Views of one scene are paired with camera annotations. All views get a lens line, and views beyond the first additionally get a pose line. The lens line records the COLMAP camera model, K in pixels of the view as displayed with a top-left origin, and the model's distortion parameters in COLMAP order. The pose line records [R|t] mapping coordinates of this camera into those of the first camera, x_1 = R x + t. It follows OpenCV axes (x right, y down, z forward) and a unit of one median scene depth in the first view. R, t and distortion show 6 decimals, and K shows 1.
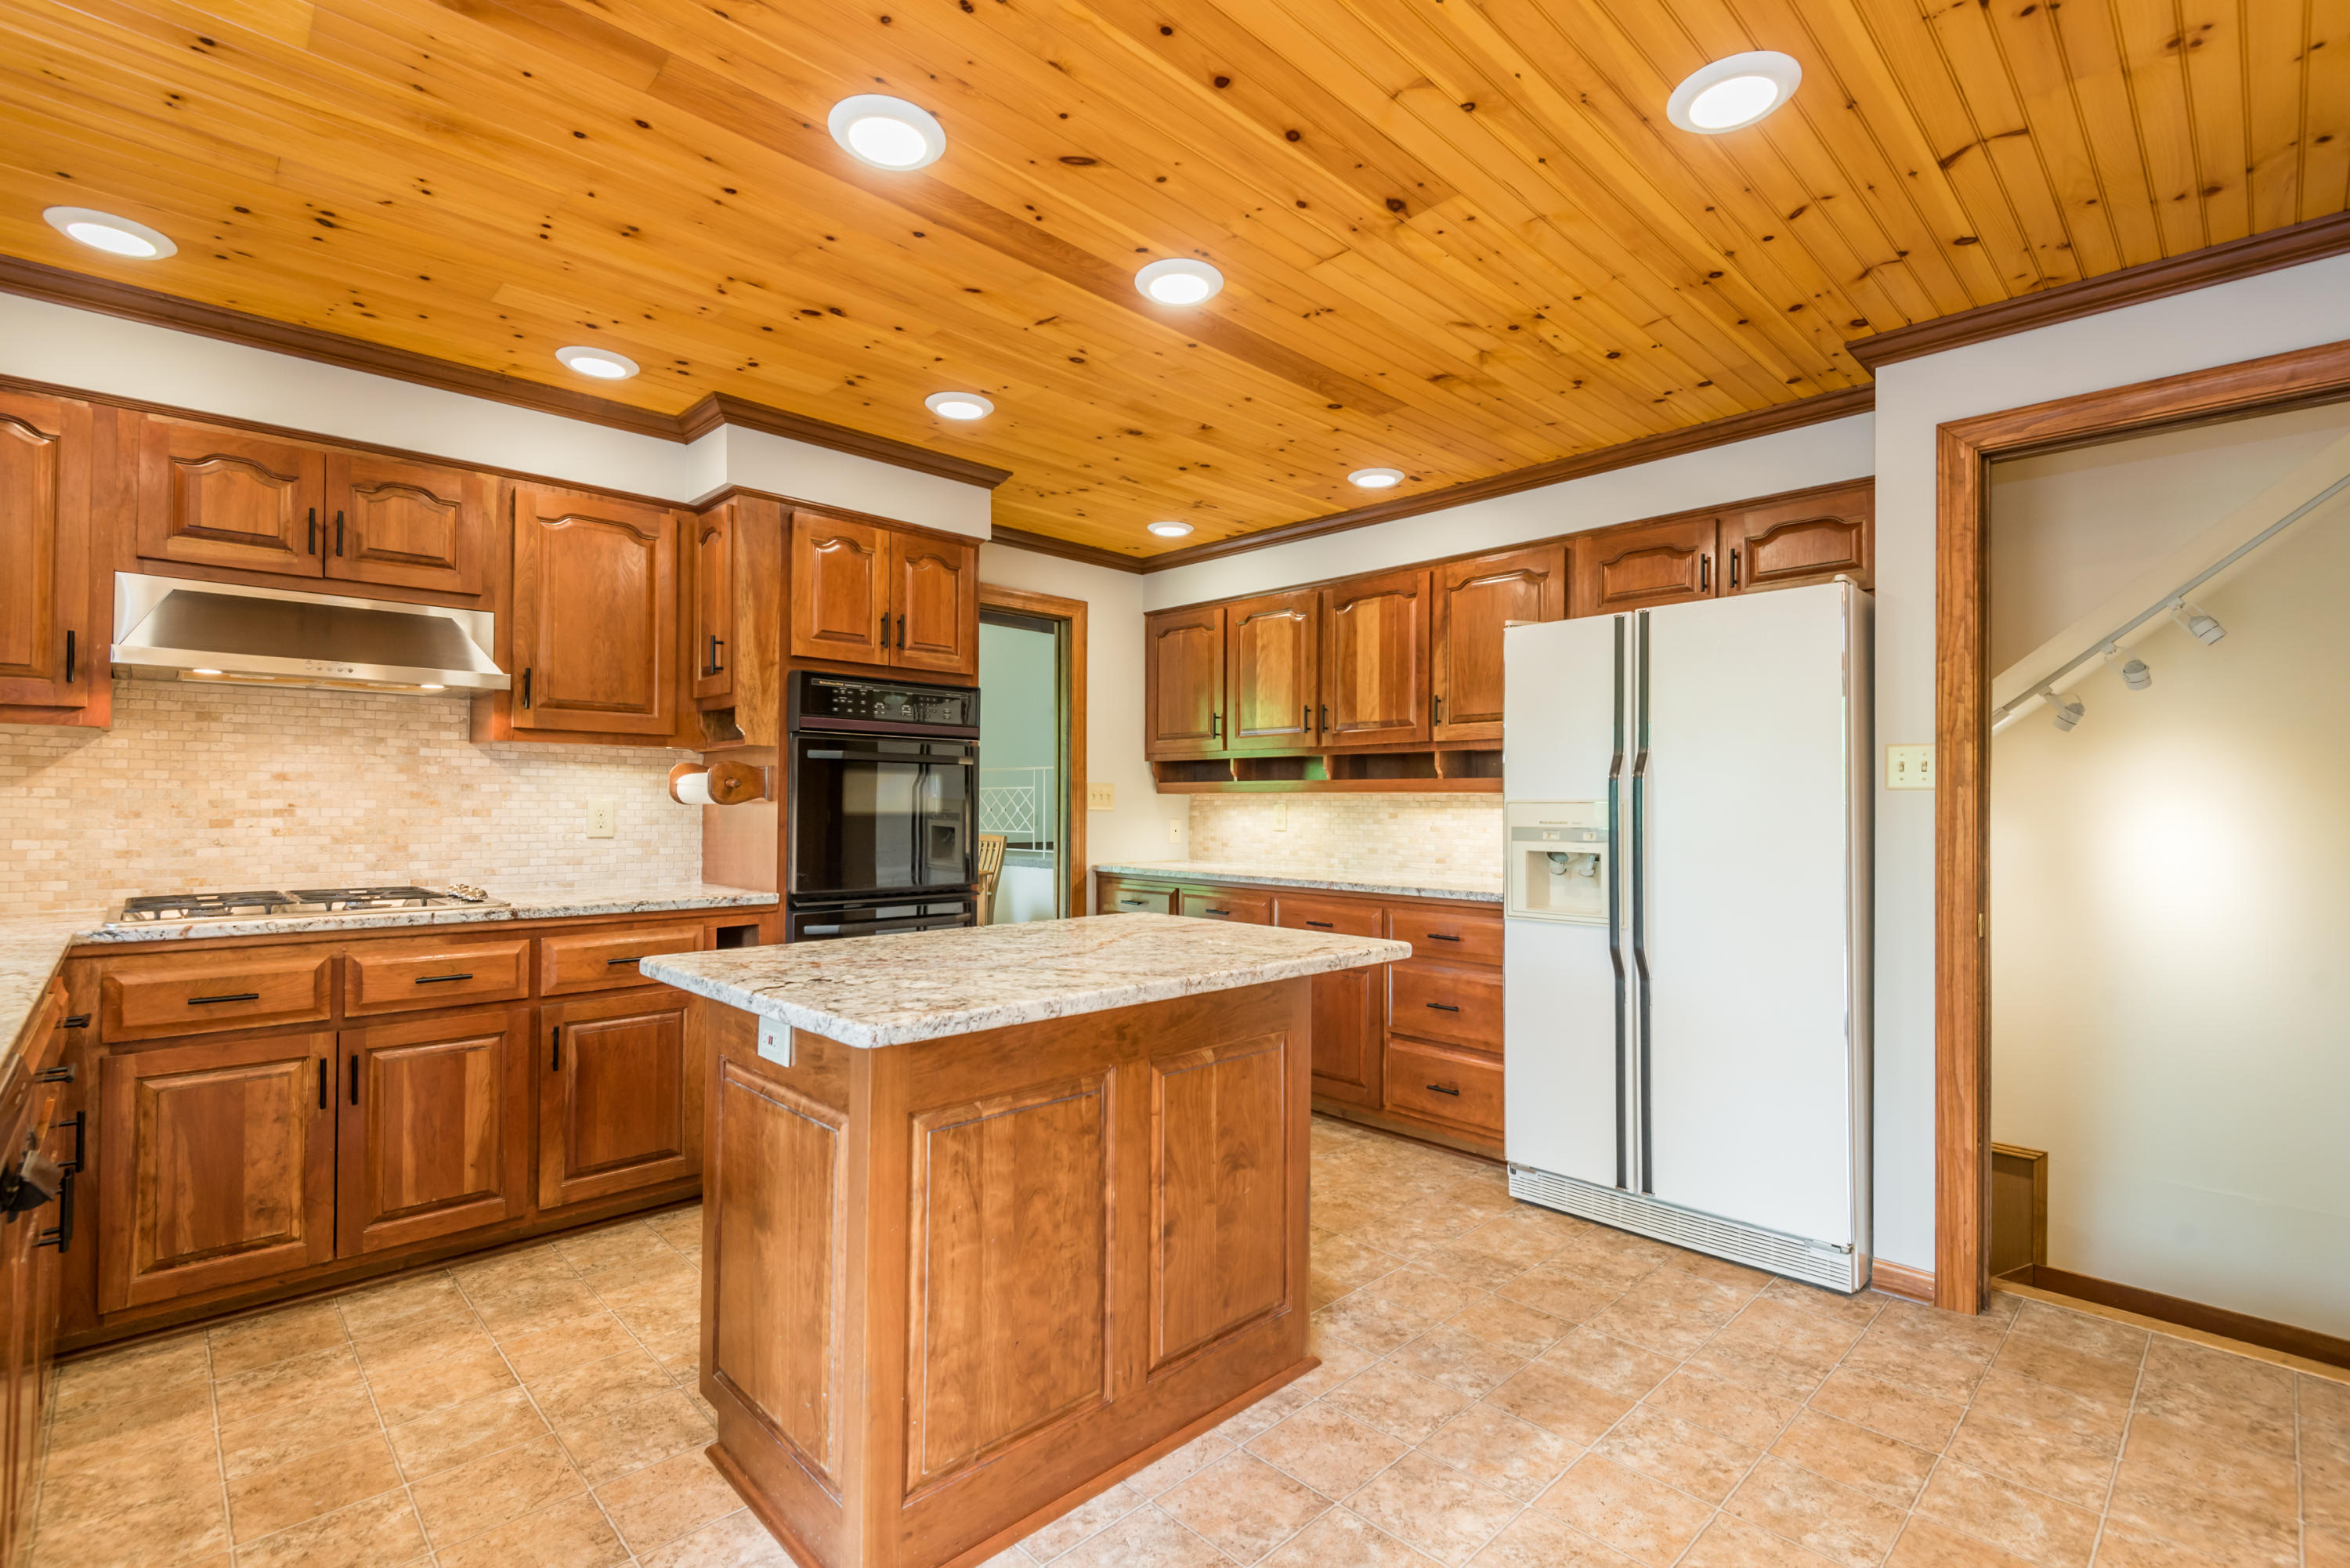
lens RADIAL K [[1067.5, 0, 1177.9], [0, 1067.5, 789.6], [0, 0, 1]] dist [0.026480, -0.011488]
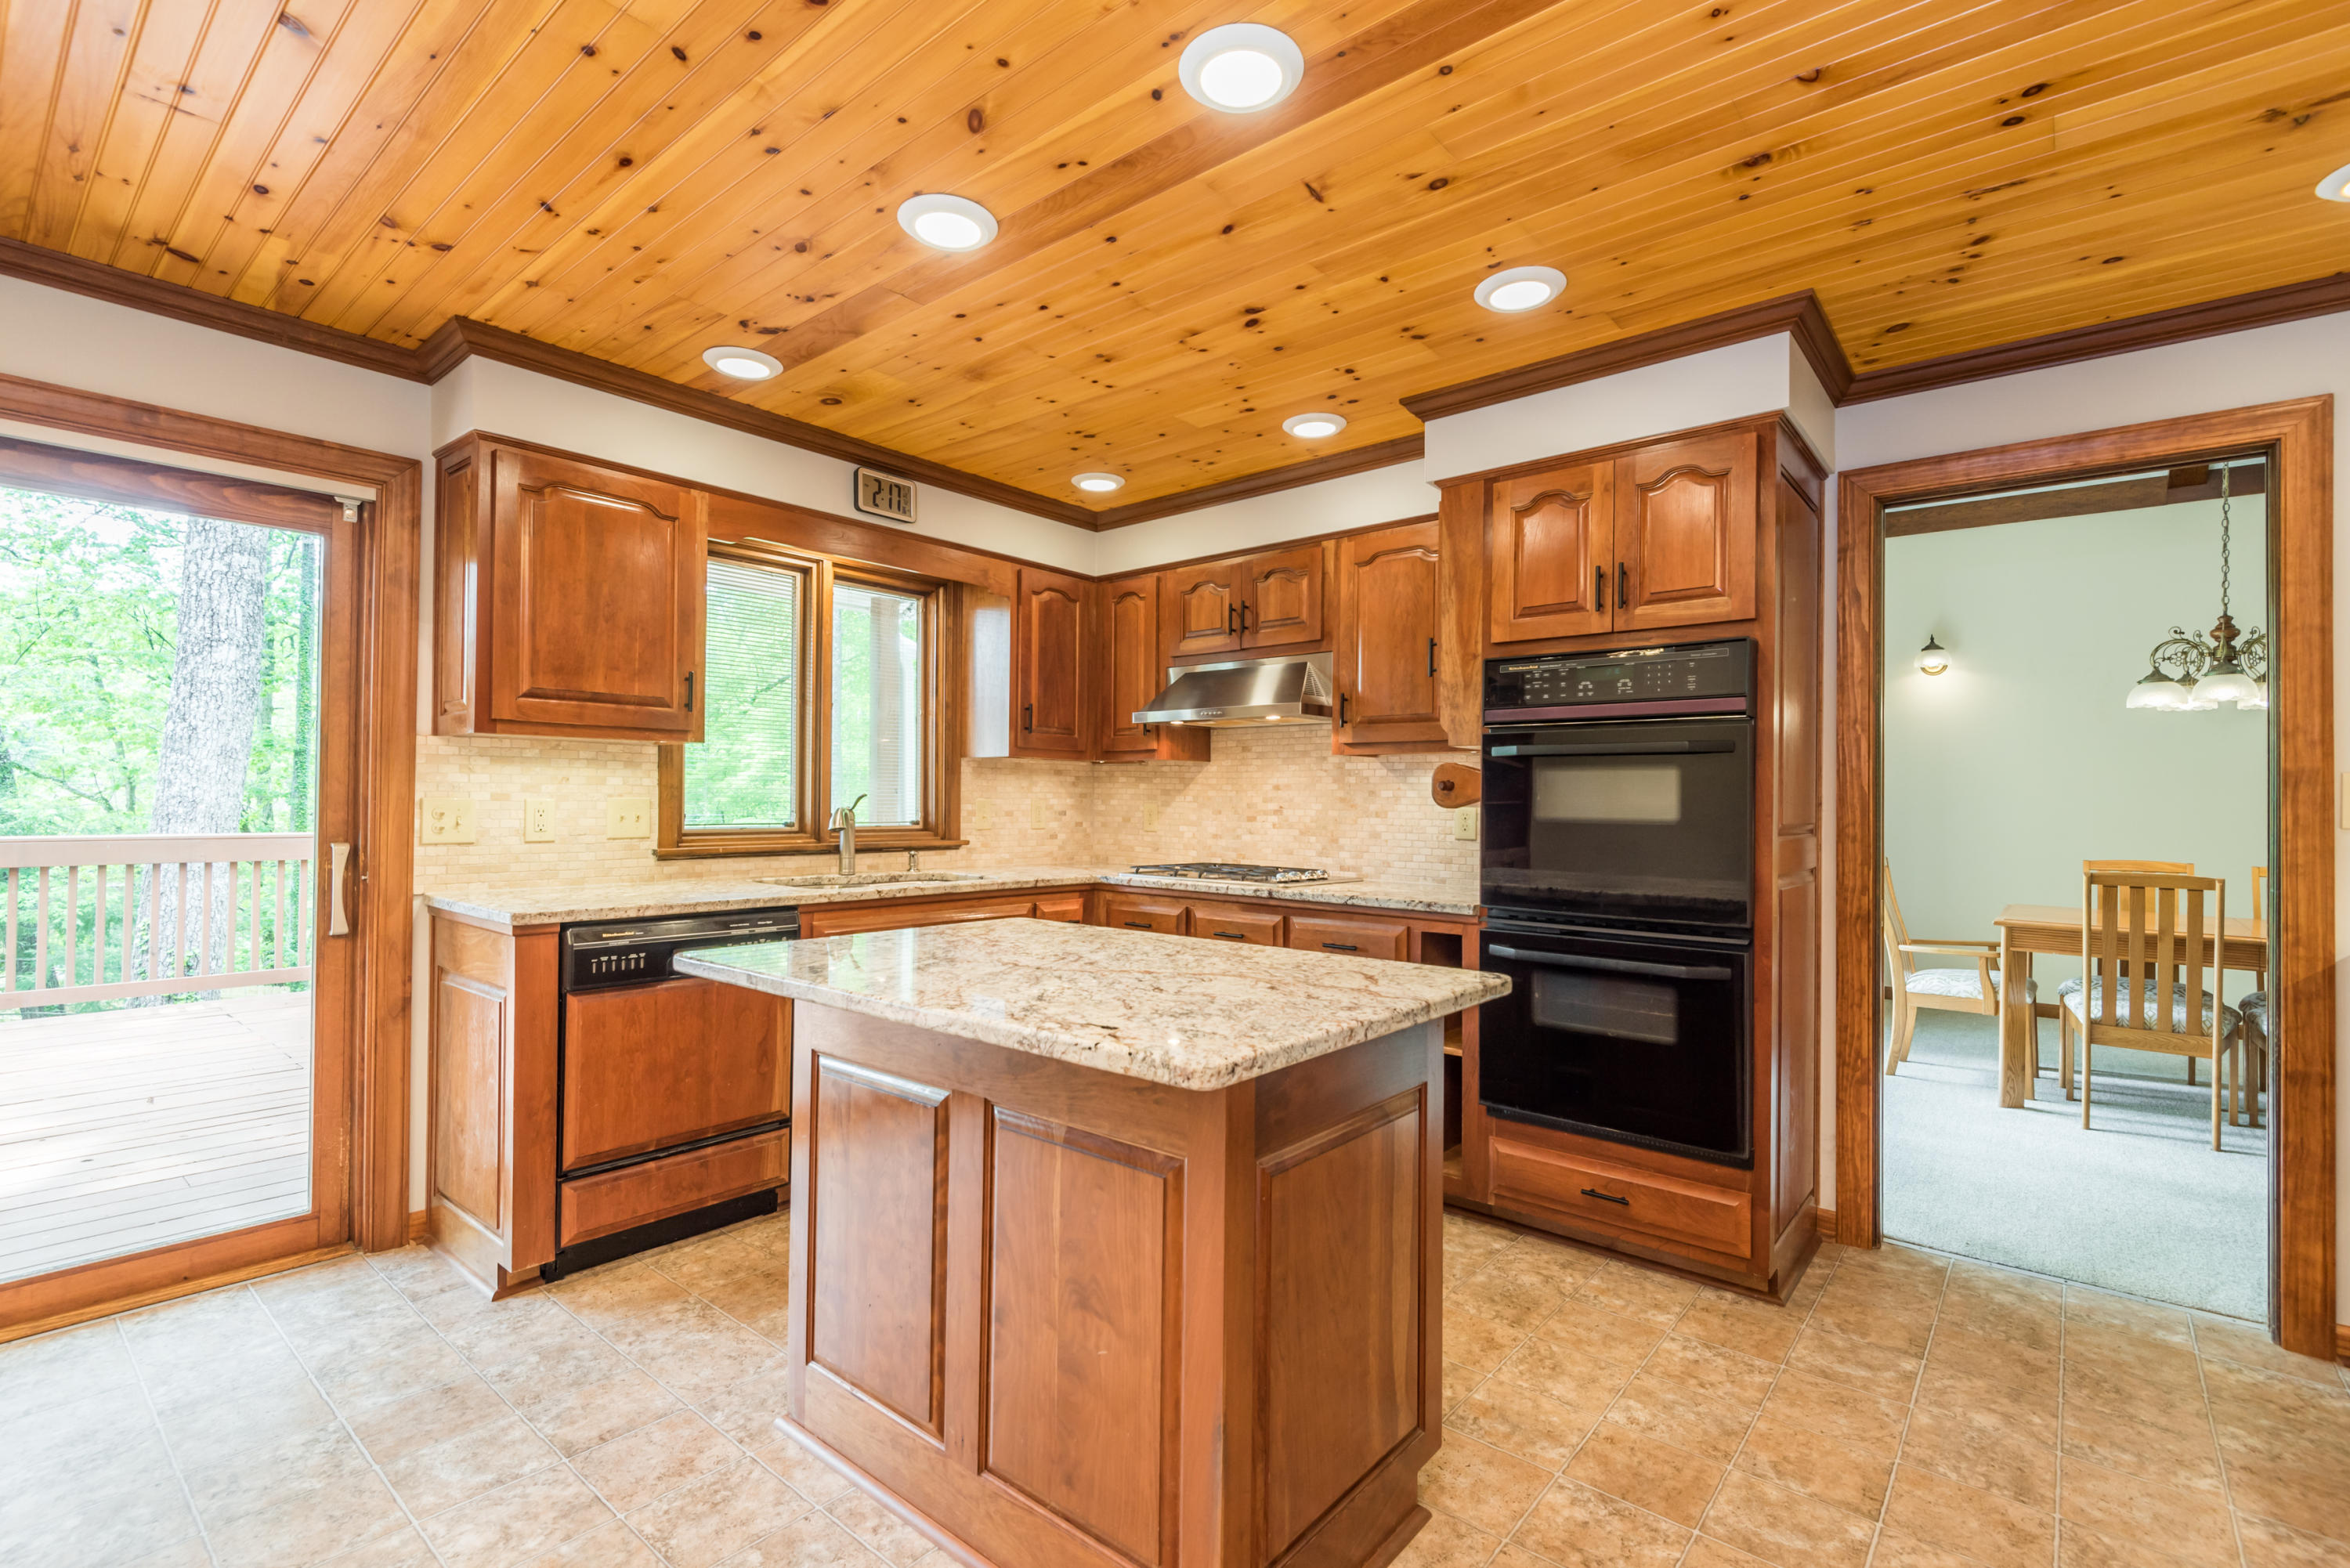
lens RADIAL K [[1067.5, 0, 1177.9], [0, 1067.5, 789.6], [0, 0, 1]] dist [0.026480, -0.011488]
pose [[0.091752, -0.016068, -0.995652, 0.542475], [0.003169, 0.999869, -0.015844, 0.012264], [0.995777, -0.001702, 0.091791, 0.689255]]
